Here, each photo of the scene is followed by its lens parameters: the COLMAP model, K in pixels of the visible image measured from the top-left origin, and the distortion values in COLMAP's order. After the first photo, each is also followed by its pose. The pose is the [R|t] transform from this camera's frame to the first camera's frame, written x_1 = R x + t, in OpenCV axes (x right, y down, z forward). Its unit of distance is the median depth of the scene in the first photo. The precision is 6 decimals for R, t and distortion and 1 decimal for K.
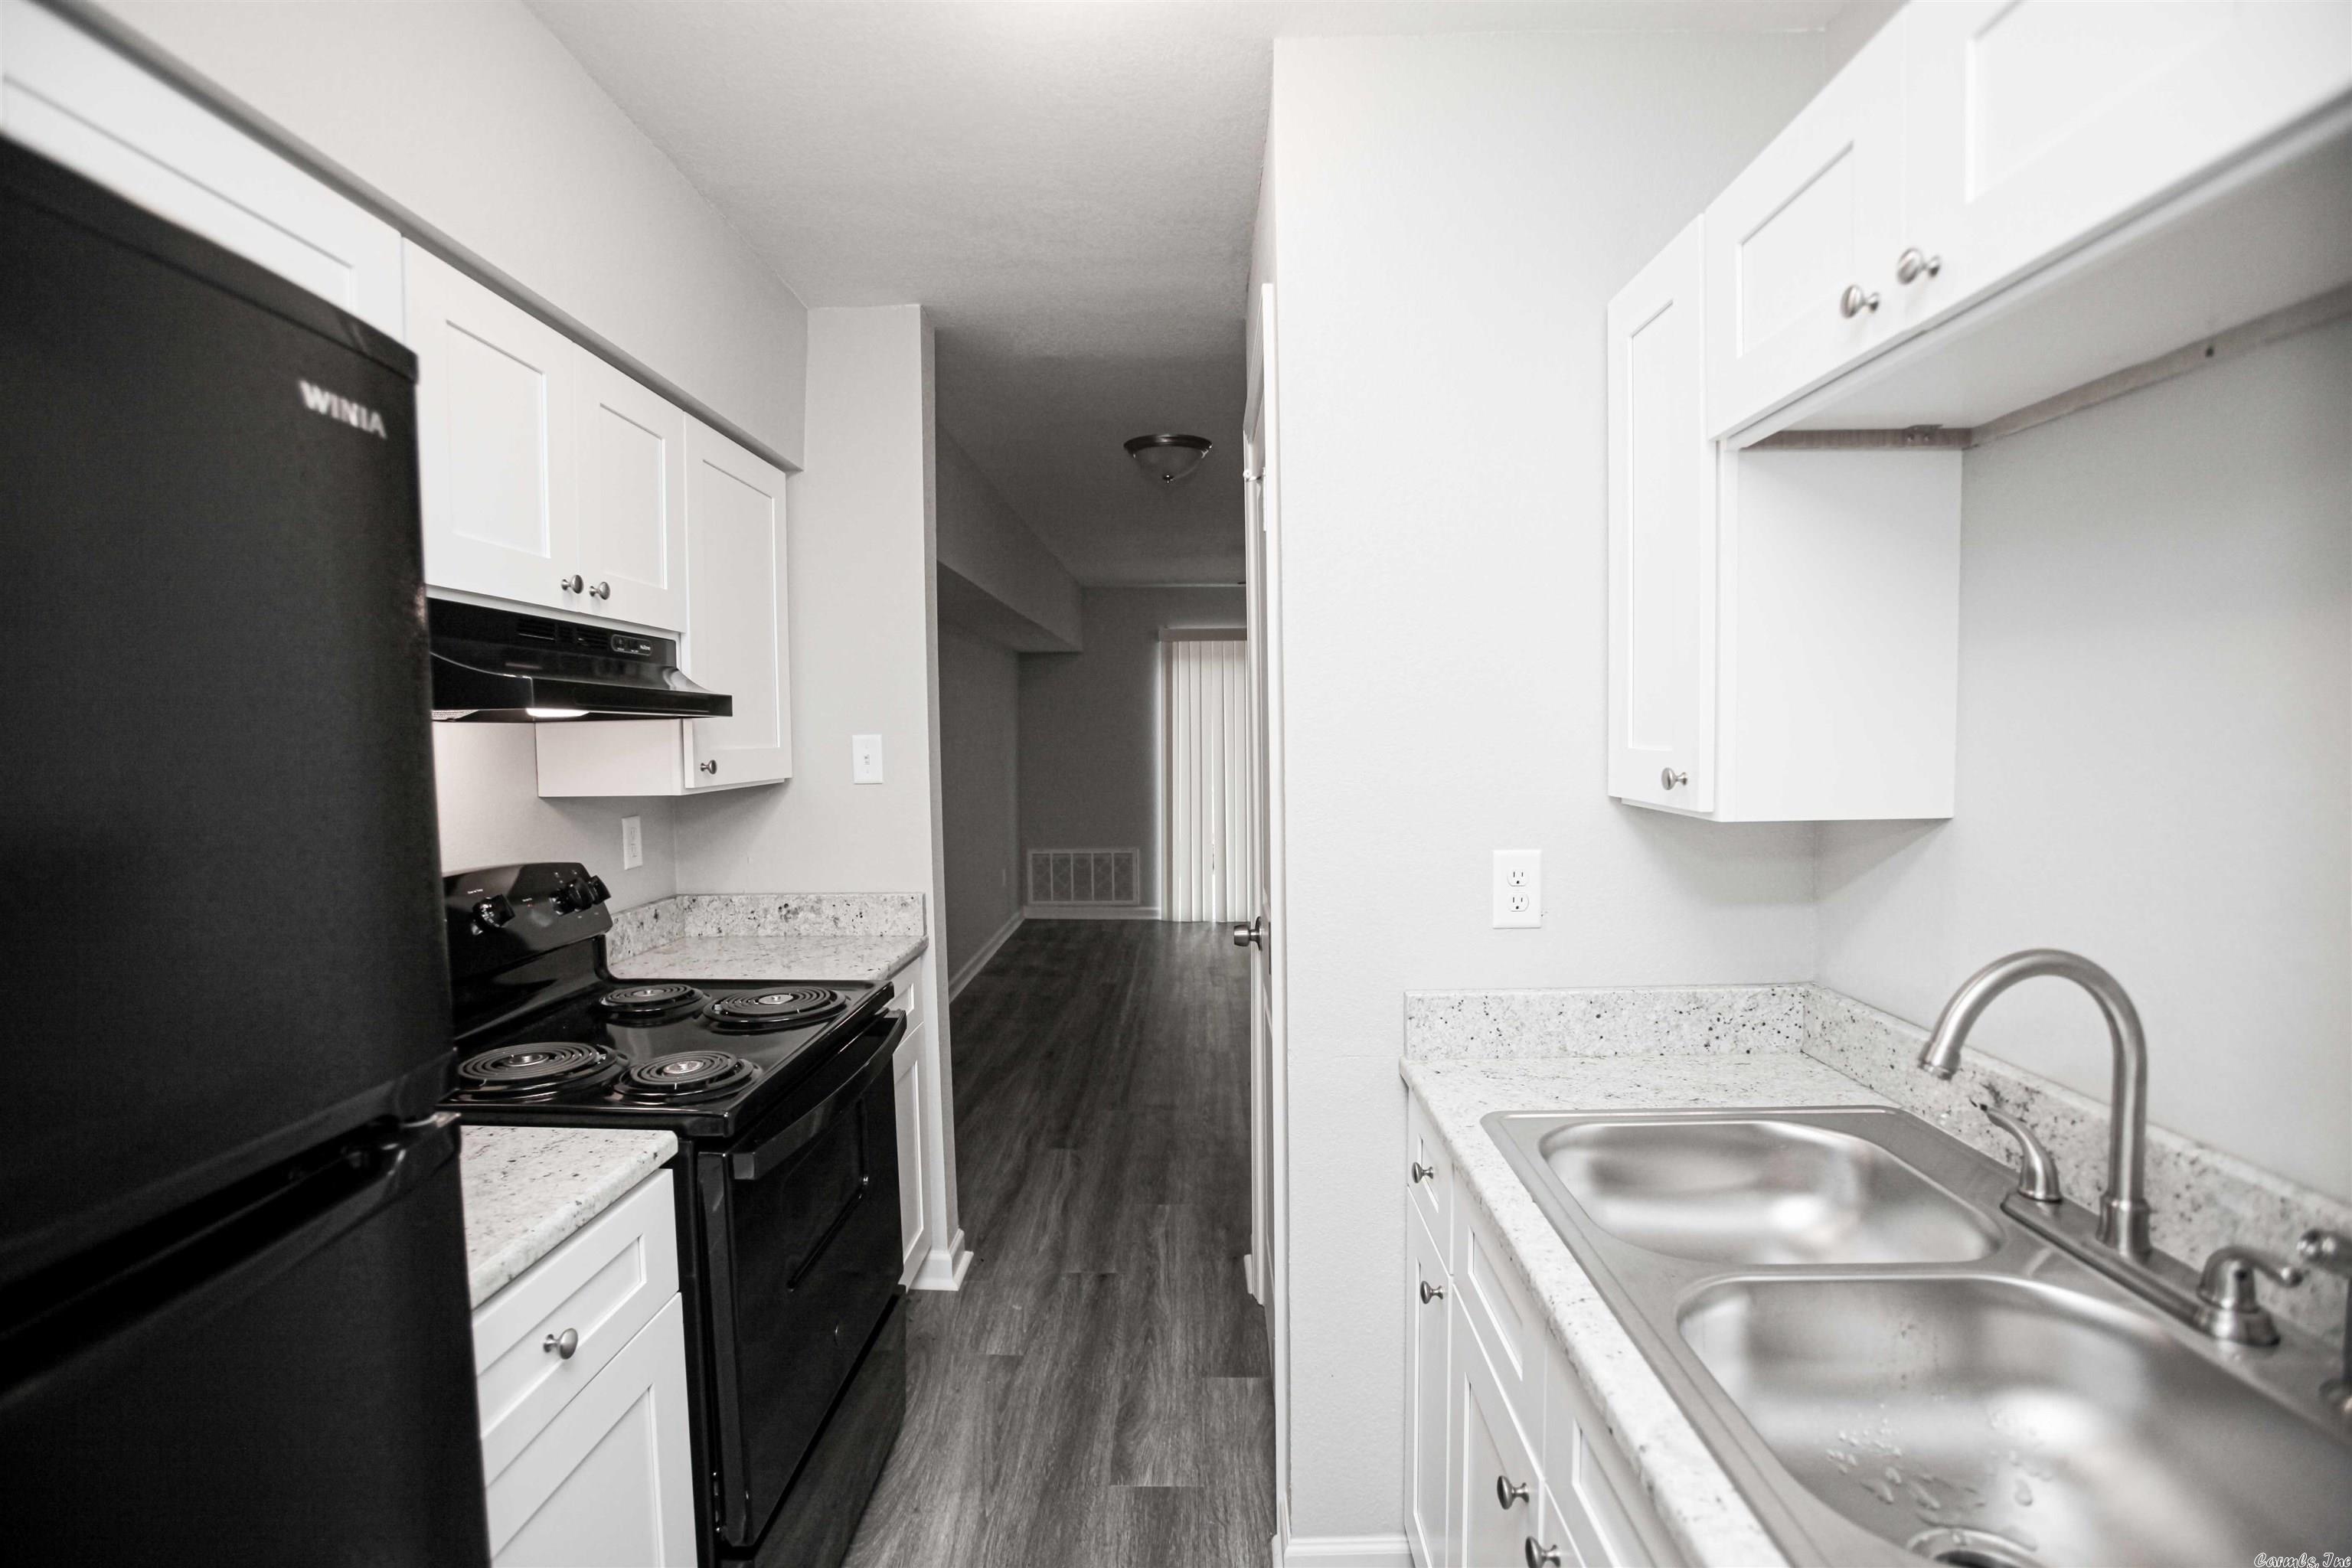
lens RADIAL K [[1078.2, 0, 1176.0], [0, 1078.2, 784.0], [0, 0, 1]] dist [0.000112, 0.000009]
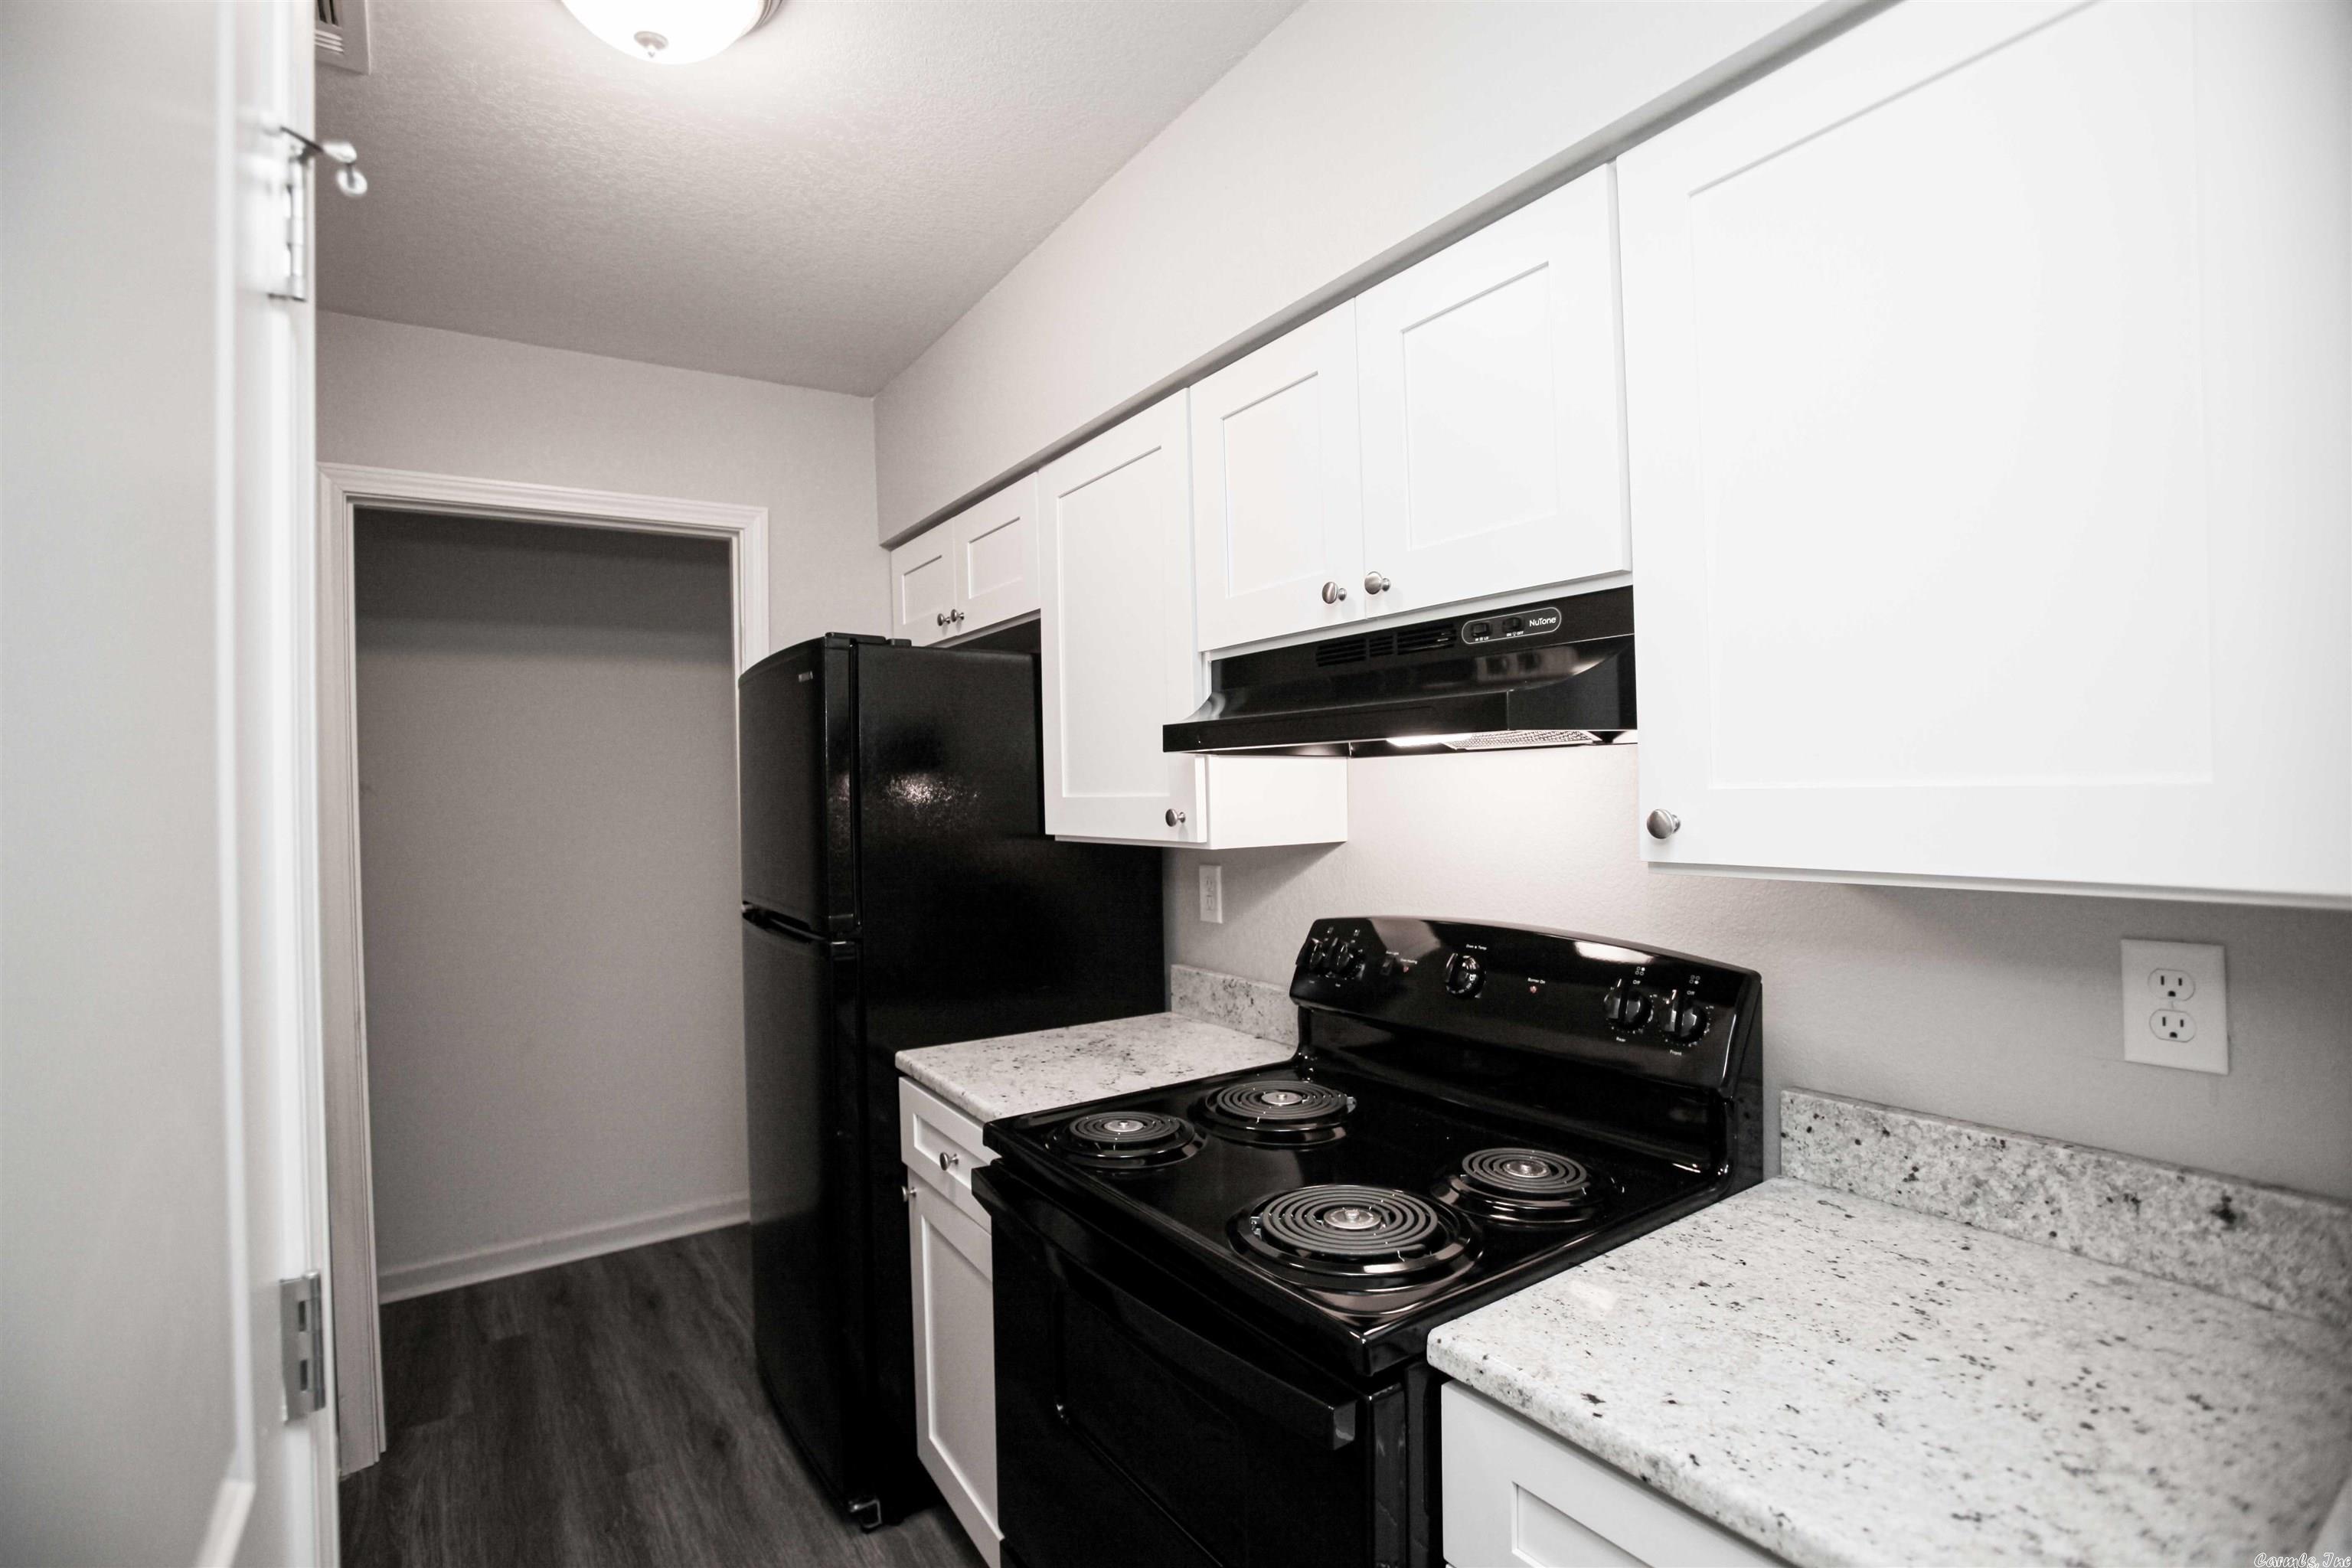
lens RADIAL K [[1113.6, 0, 1176.0], [0, 1113.6, 784.0], [0, 0, 1]] dist [-0.001494, -0.000128]
pose [[-0.805255, 0.024379, -0.592428, 0.062489], [0.002232, 0.999272, 0.038087, -0.059627], [0.592925, 0.029348, -0.804723, 1.427538]]
